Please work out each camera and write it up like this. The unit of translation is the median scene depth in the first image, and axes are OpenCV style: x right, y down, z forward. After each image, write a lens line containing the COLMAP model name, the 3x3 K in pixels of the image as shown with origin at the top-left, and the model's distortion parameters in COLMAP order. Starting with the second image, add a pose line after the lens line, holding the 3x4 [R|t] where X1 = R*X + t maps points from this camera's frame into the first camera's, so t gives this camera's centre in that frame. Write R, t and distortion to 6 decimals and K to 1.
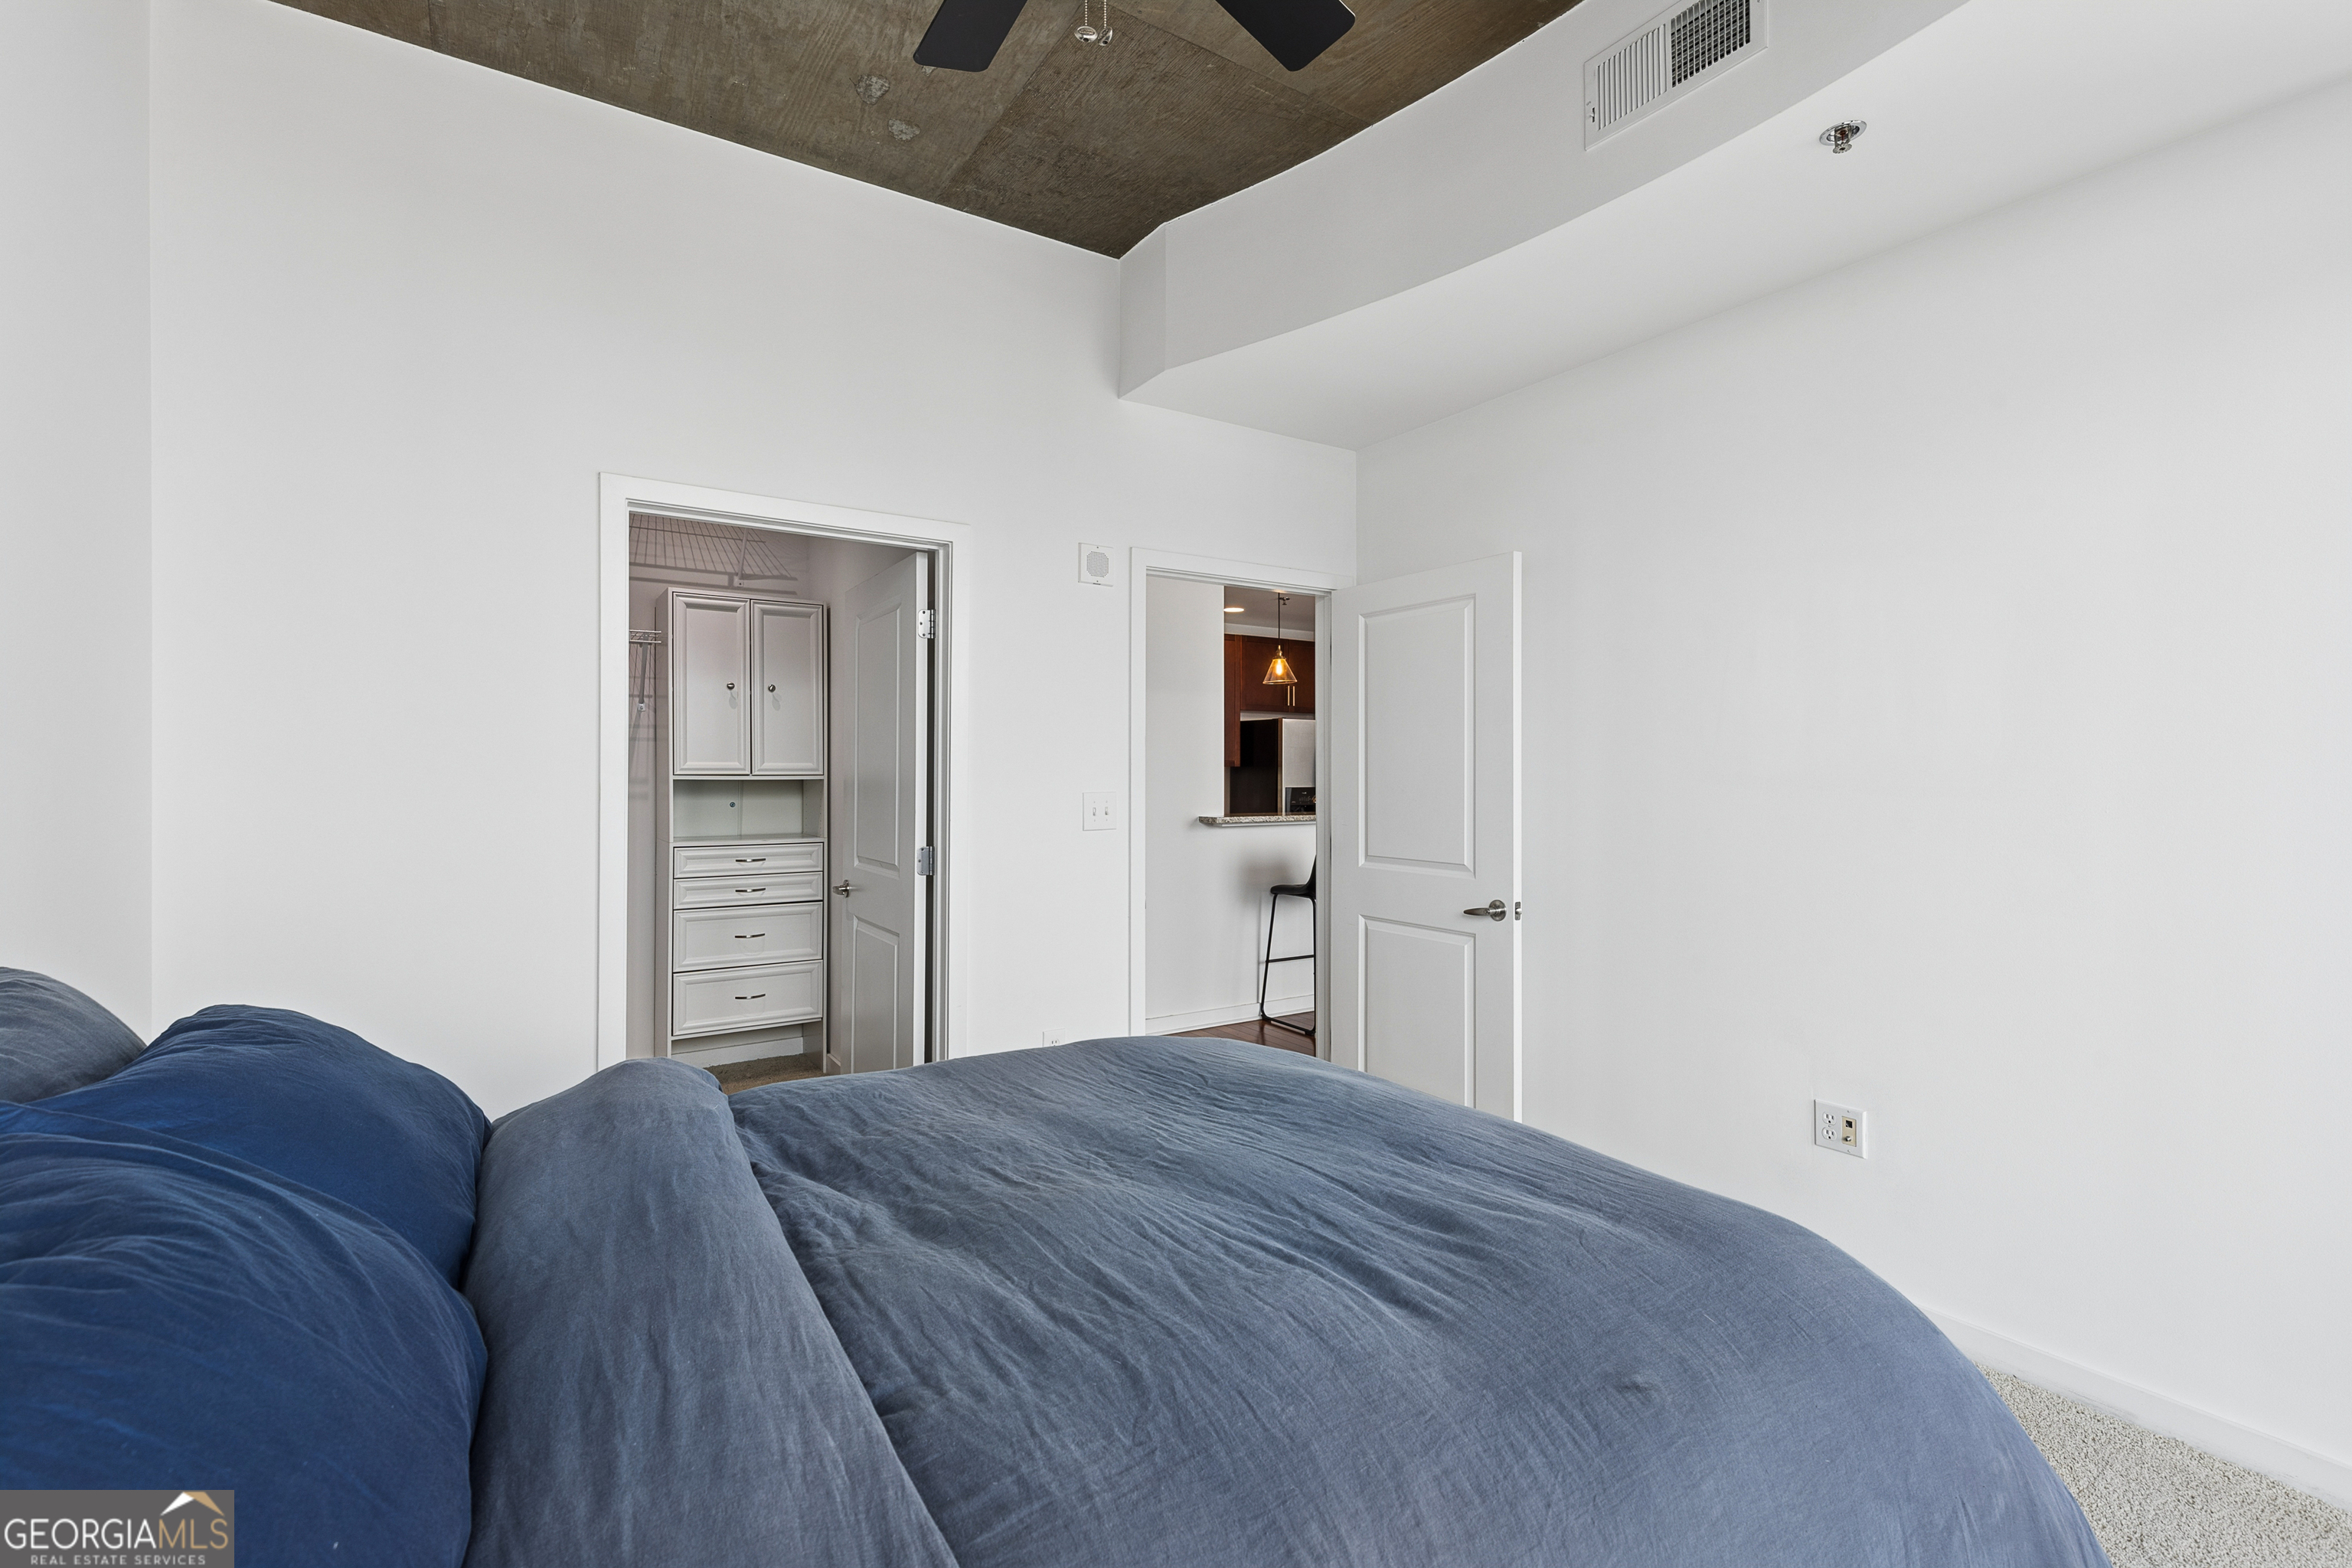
lens RADIAL K [[1053.3, 0, 1182.5], [0, 1053.3, 778.8], [0, 0, 1]] dist [0.006022, -0.000521]
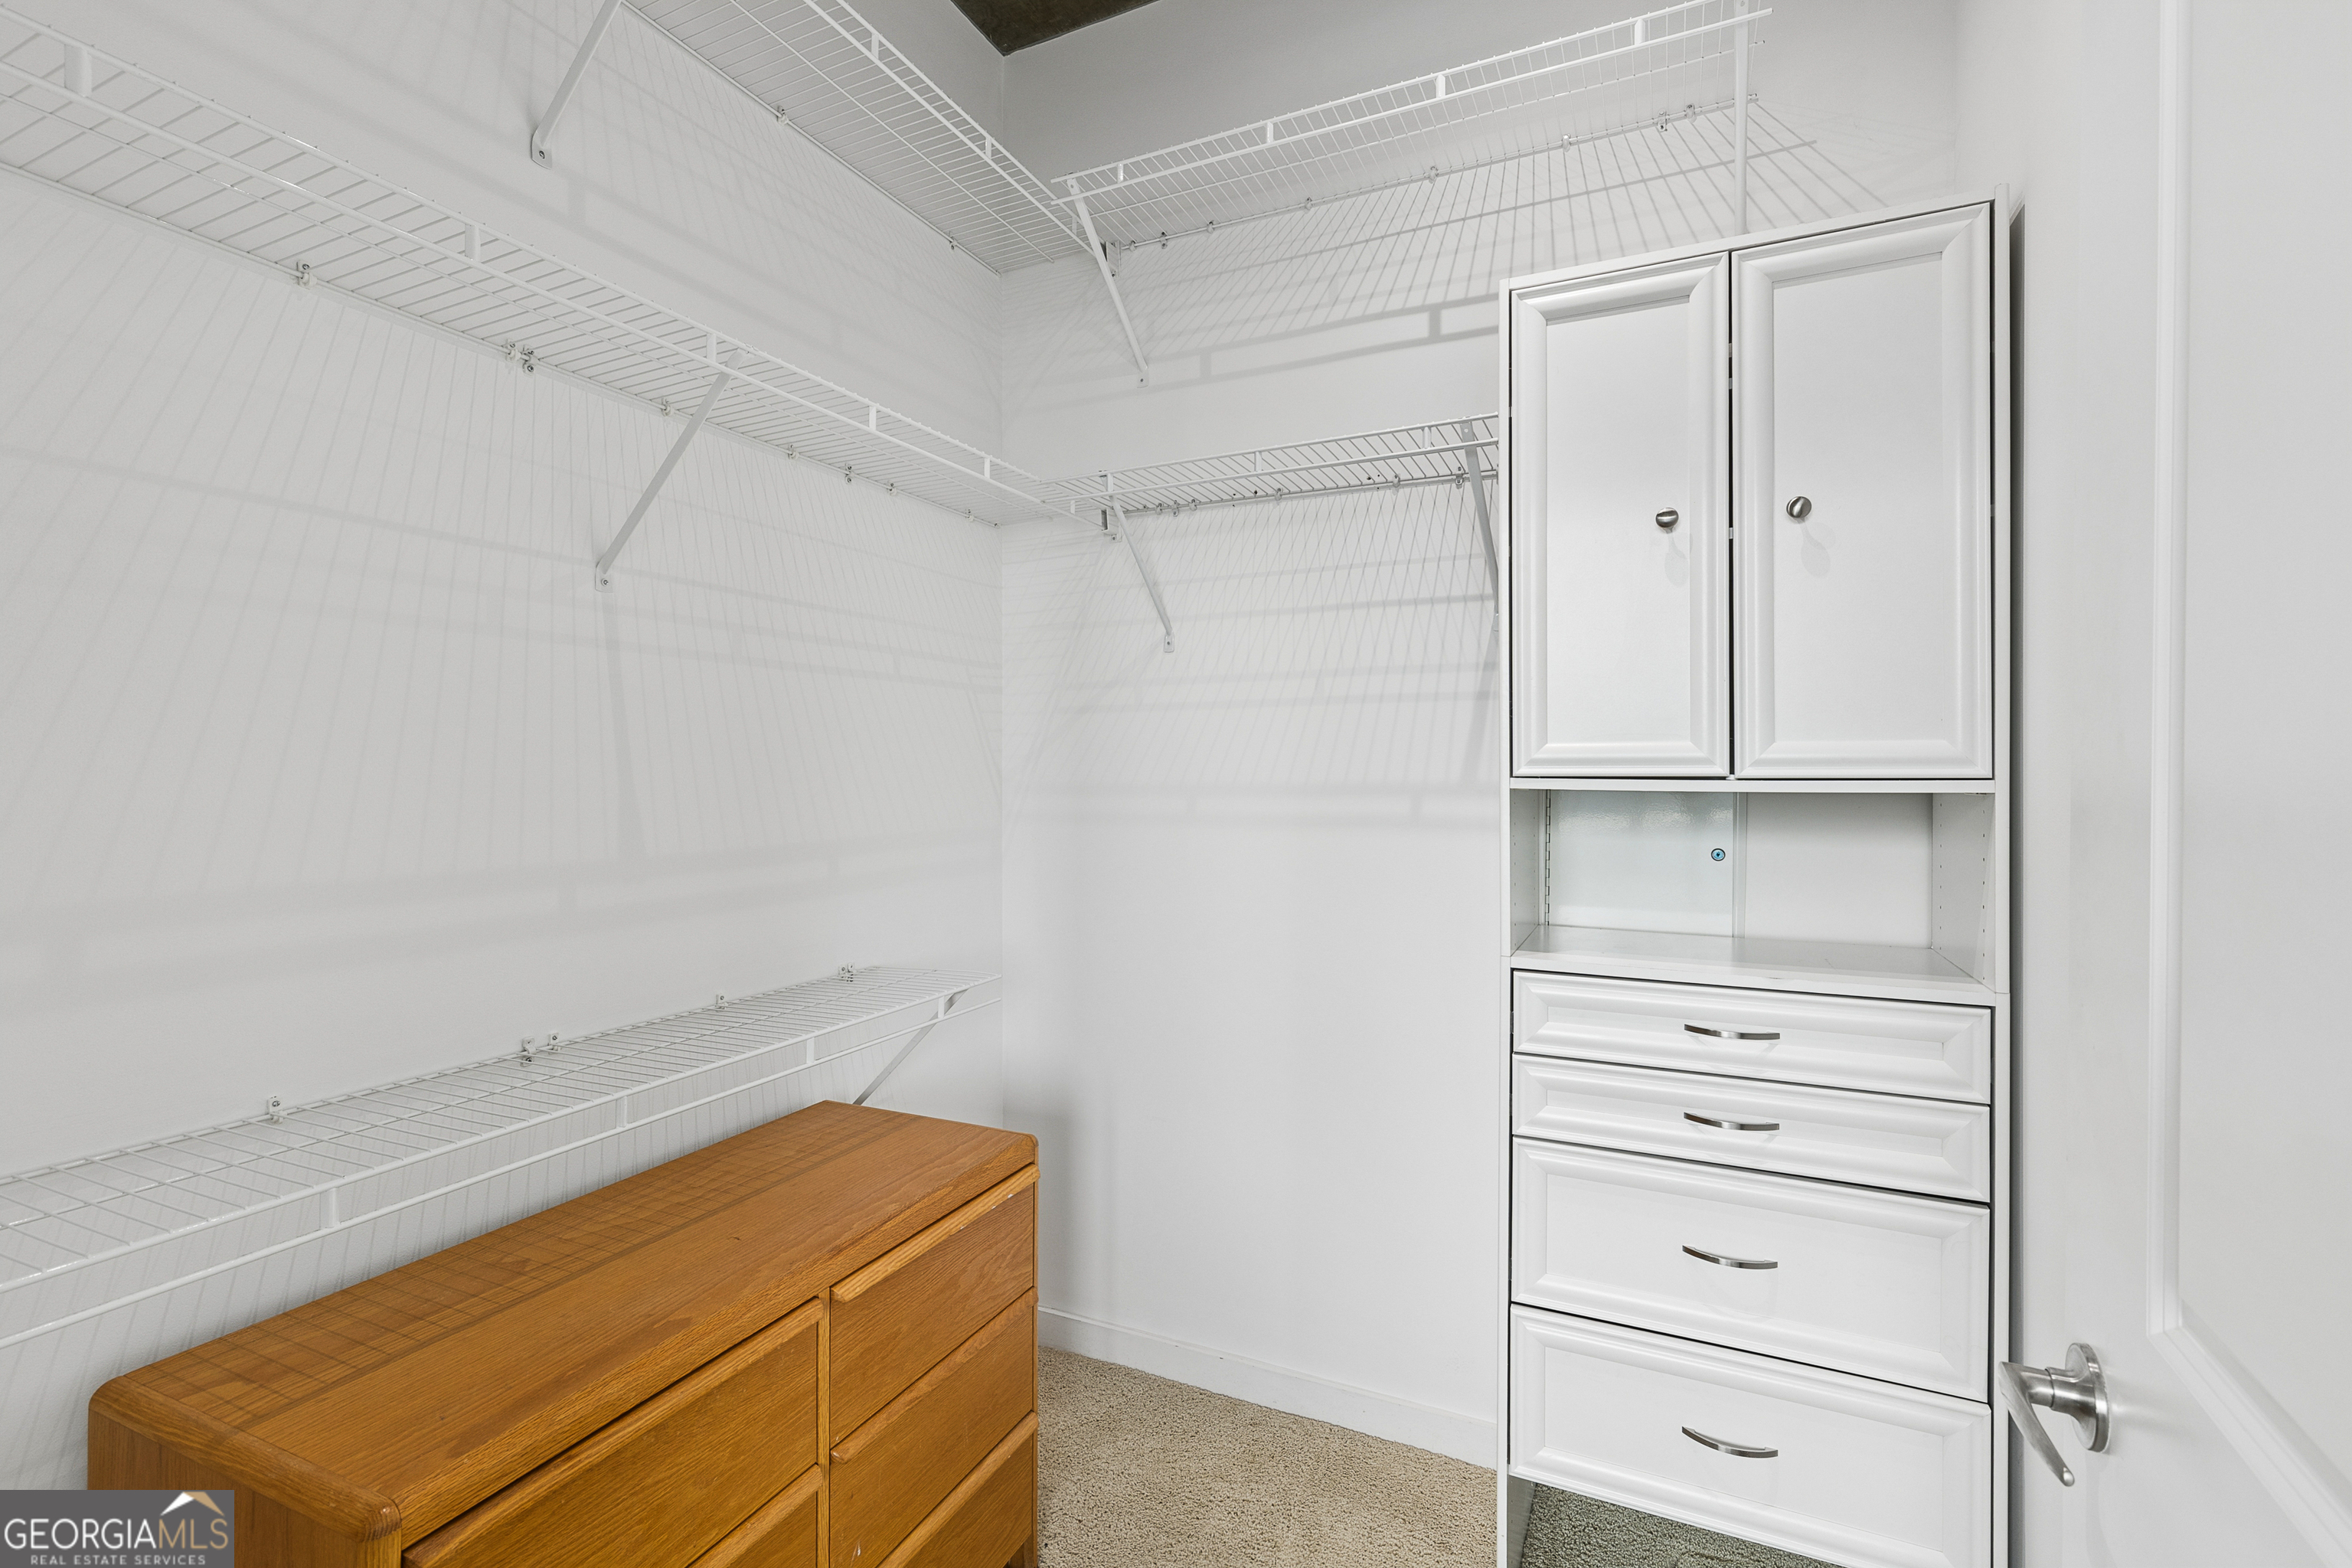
lens RADIAL K [[1053.3, 0, 1190.1], [0, 1053.3, 767.4], [0, 0, 1]] dist [0.006022, -0.000521]
pose [[0.542125, -0.002447, -0.840294, -0.215607], [-0.003900, 0.999978, -0.005428, -0.004438], [0.840289, 0.006219, 0.542104, 0.656816]]
